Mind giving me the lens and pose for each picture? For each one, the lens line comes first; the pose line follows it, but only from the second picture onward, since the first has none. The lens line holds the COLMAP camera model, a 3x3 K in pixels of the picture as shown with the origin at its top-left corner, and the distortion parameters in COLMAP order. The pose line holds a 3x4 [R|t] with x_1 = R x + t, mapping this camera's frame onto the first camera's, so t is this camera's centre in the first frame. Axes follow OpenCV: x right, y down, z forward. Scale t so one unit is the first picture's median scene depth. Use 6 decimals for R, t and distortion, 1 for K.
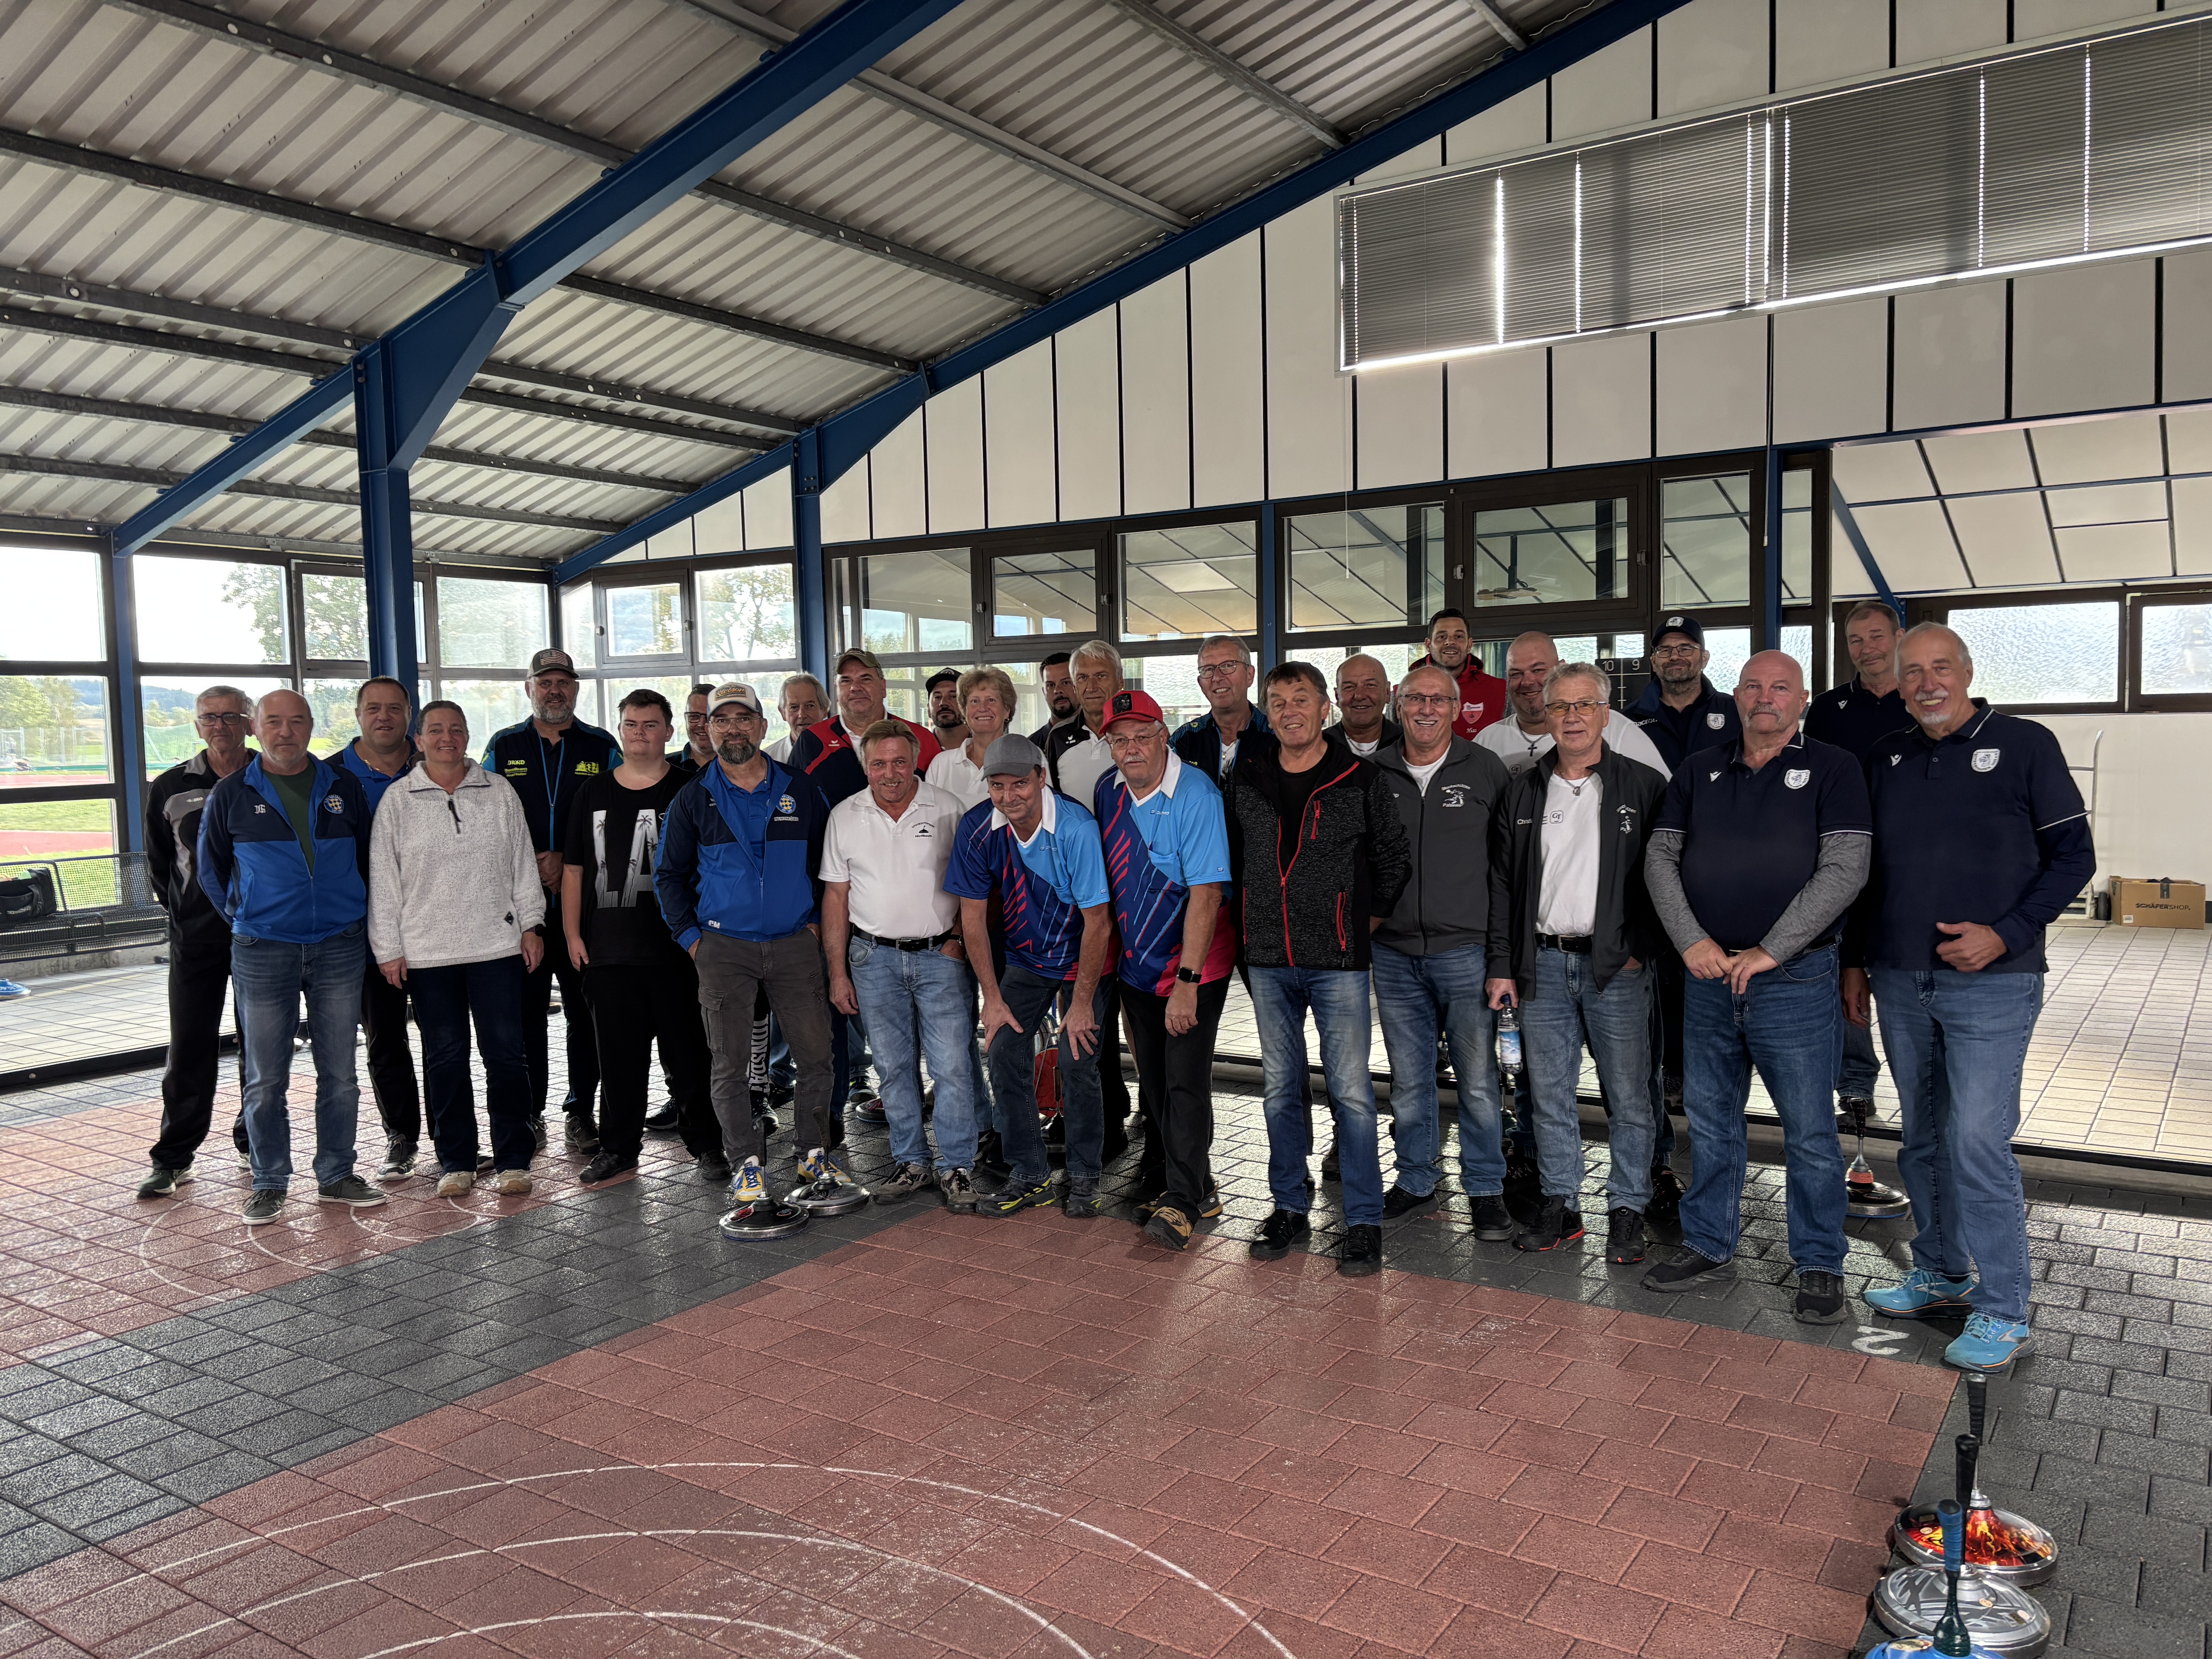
lens RADIAL K [[1668.9, 0, 1101.7], [0, 1668.9, 820.4], [0, 0, 1]] dist [0.010050, -0.002055]
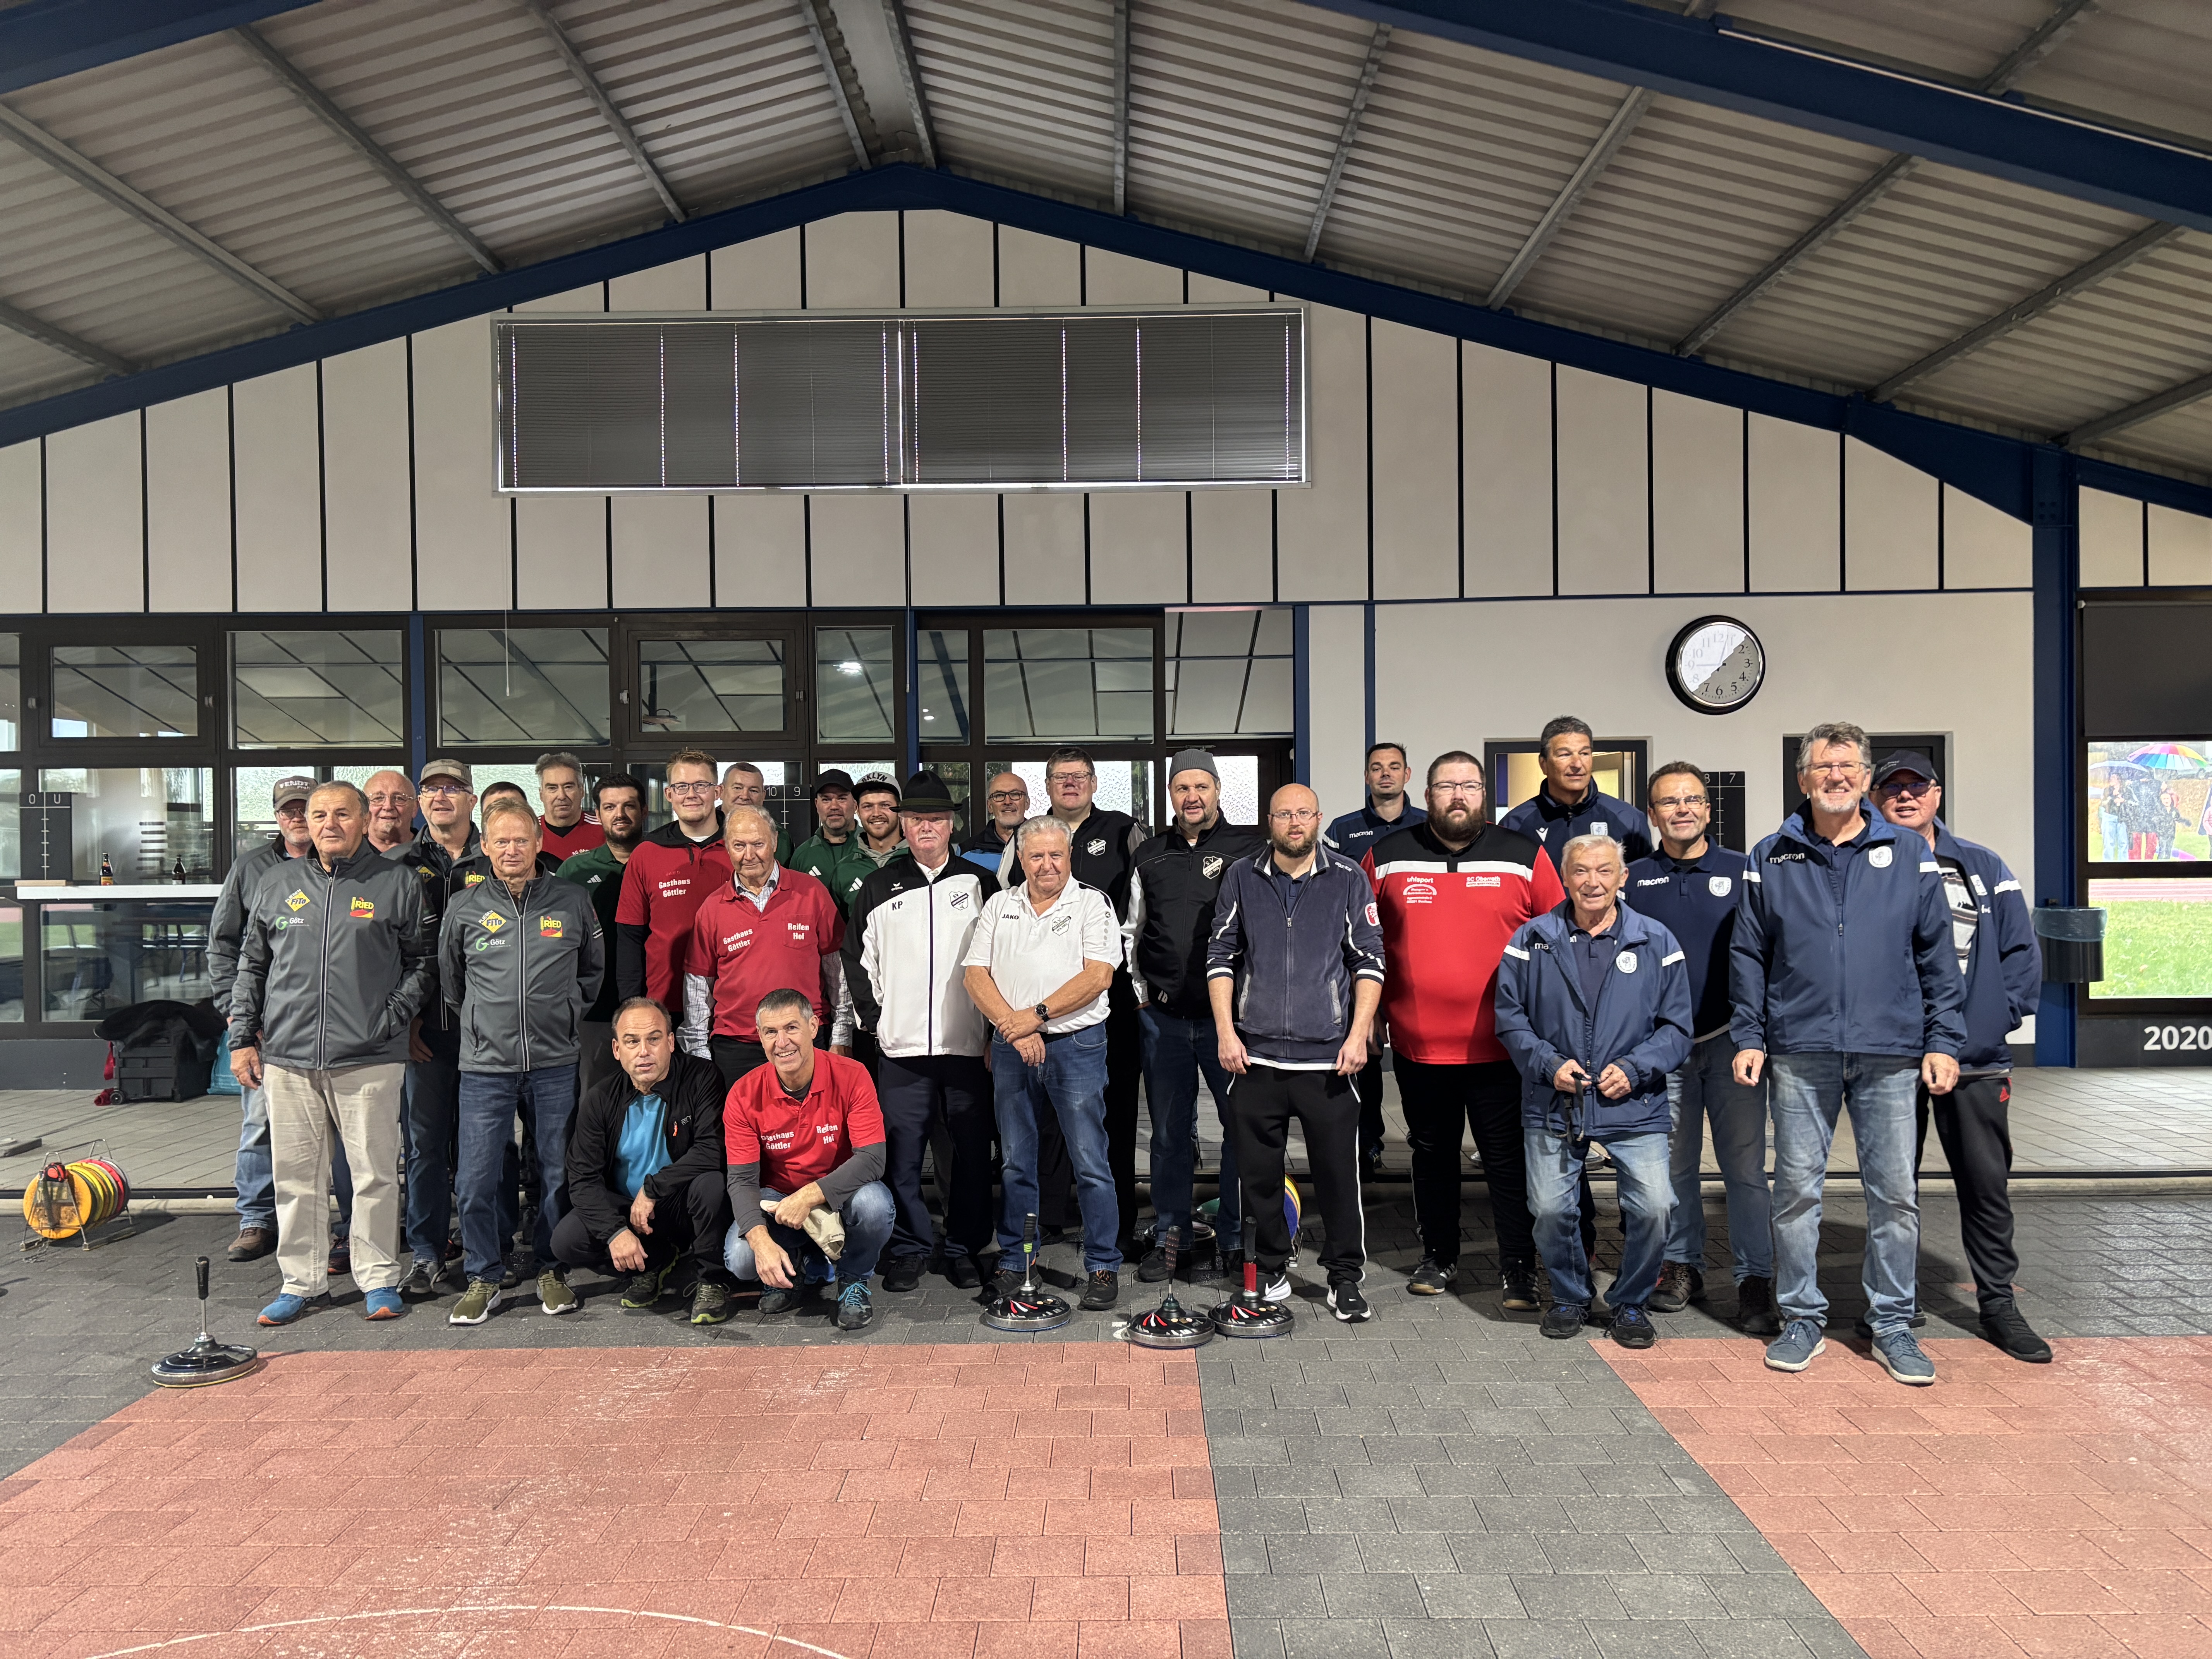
lens RADIAL K [[1668.9, 0, 1108.9], [0, 1668.9, 836.9], [0, 0, 1]] dist [0.010050, -0.002055]
pose [[0.833727, 0.011333, 0.552060, -0.107222], [0.023103, 0.998198, -0.055382, 0.002959], [-0.551693, 0.058927, 0.831963, -0.027924]]
